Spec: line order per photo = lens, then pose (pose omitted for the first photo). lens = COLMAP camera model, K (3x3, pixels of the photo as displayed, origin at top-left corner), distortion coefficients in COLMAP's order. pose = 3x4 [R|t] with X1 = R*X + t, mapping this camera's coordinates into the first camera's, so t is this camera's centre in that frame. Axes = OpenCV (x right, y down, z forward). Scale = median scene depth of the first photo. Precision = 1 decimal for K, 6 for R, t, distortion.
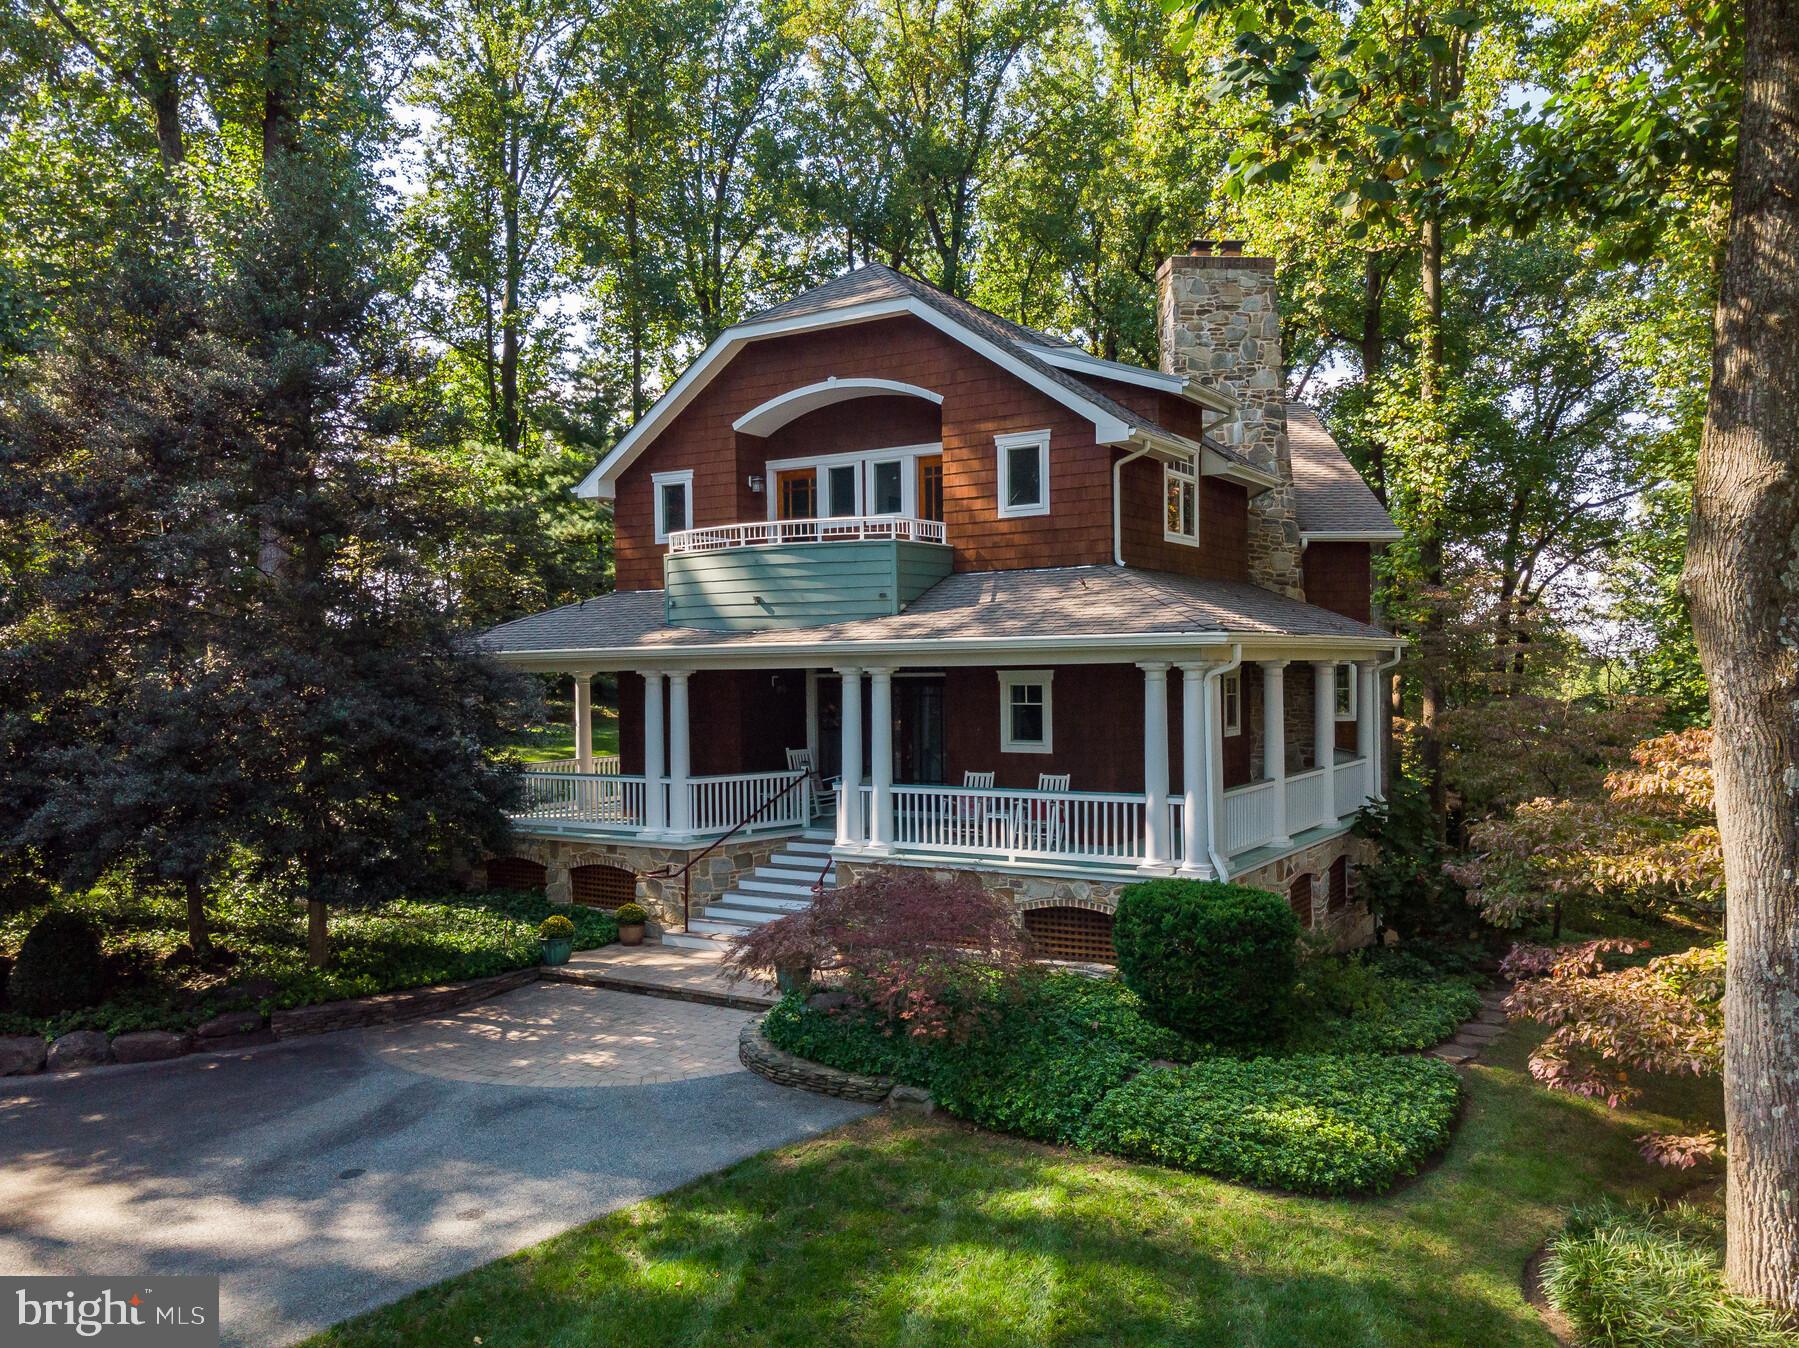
lens RADIAL K [[1371.1, 0, 897.2], [0, 1371.1, 677.4], [0, 0, 1]] dist [0.000169, 0.069817]
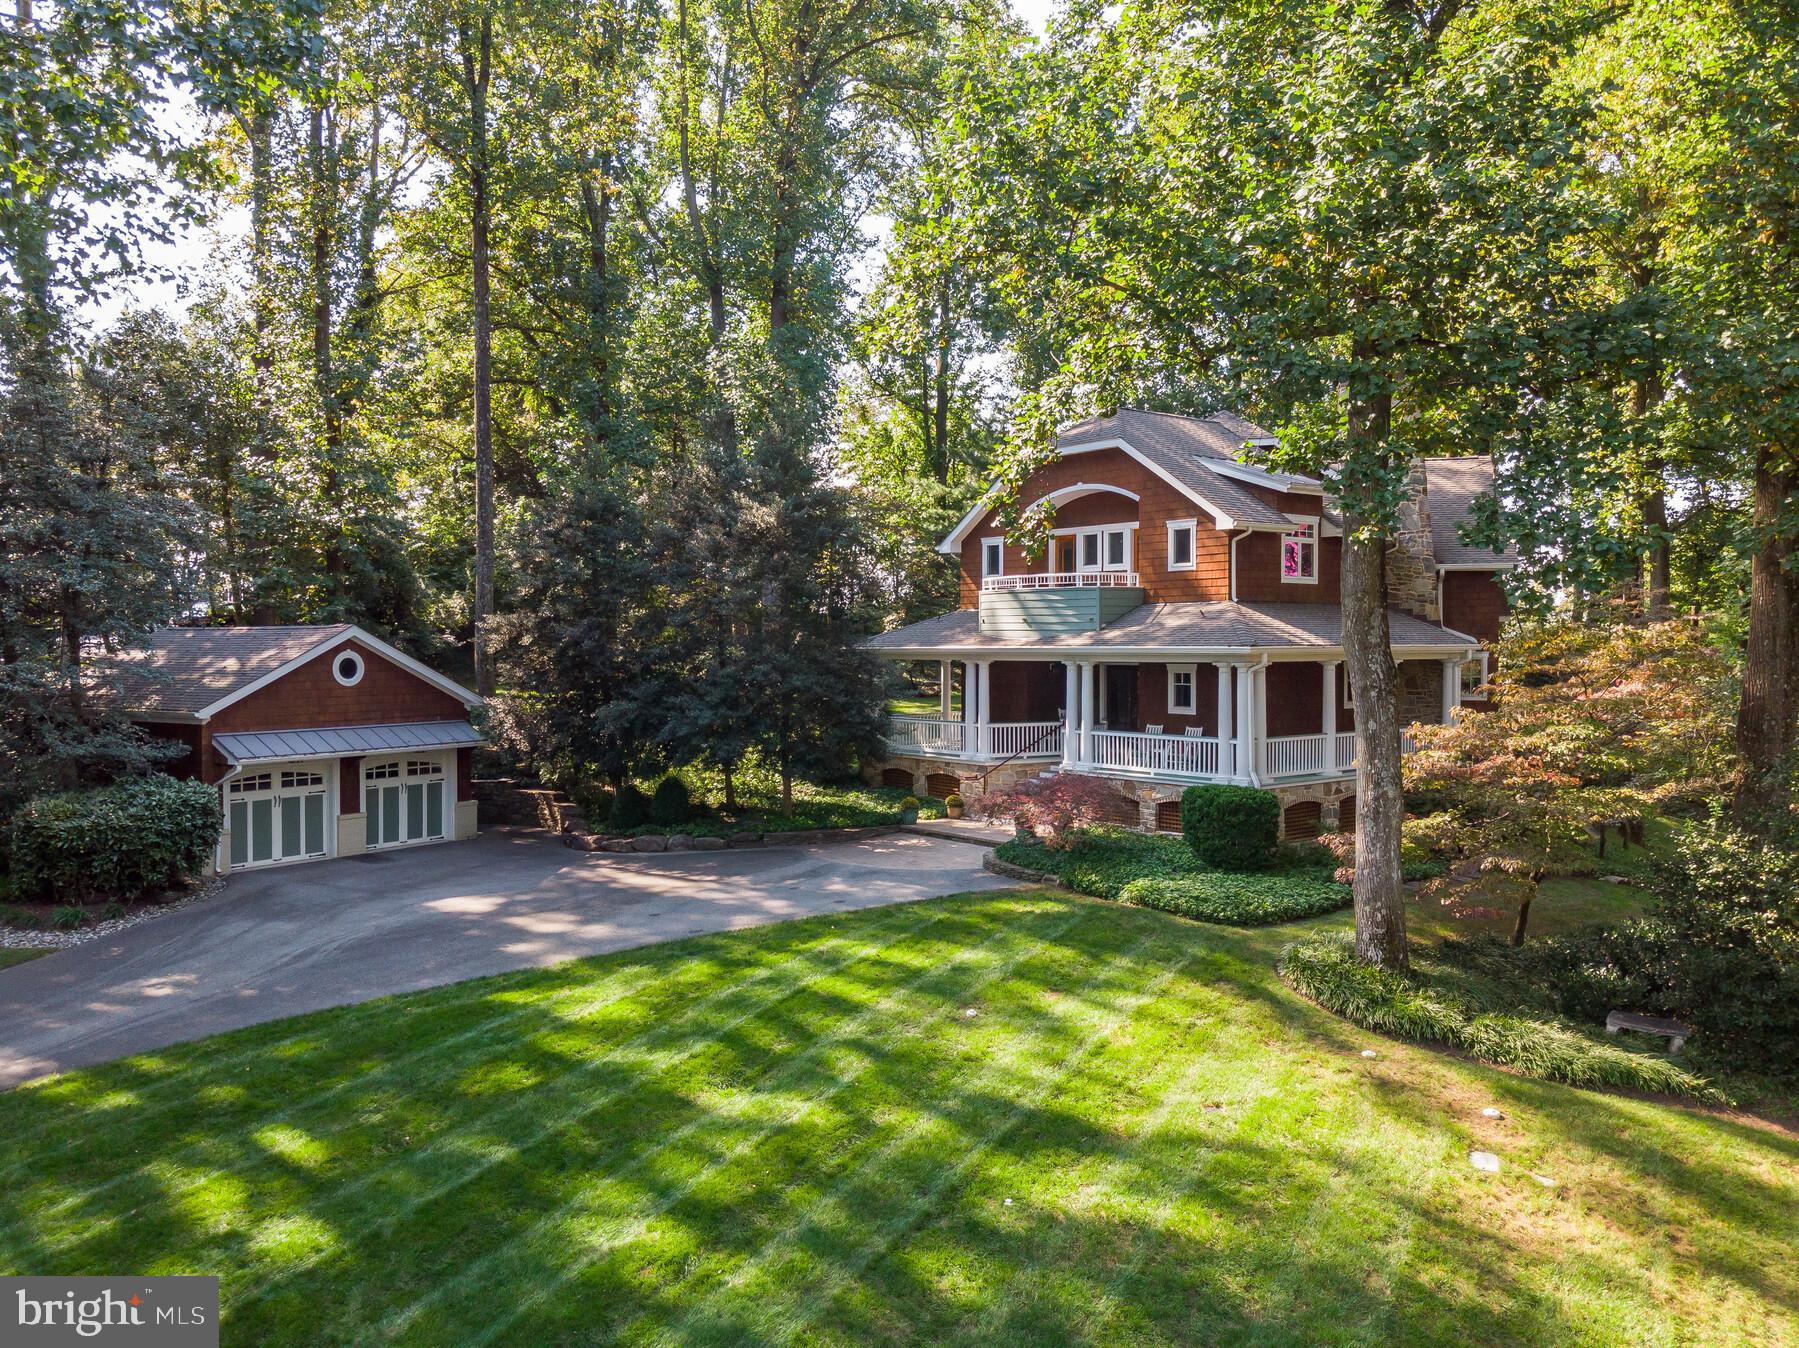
lens RADIAL K [[1371.1, 0, 897.2], [0, 1371.1, 677.4], [0, 0, 1]] dist [0.000169, 0.069817]
pose [[0.942518, 0.017861, -0.333679, 0.306647], [-0.010490, 0.999660, 0.023878, -0.023576], [0.333992, -0.019005, 0.942384, -0.639505]]
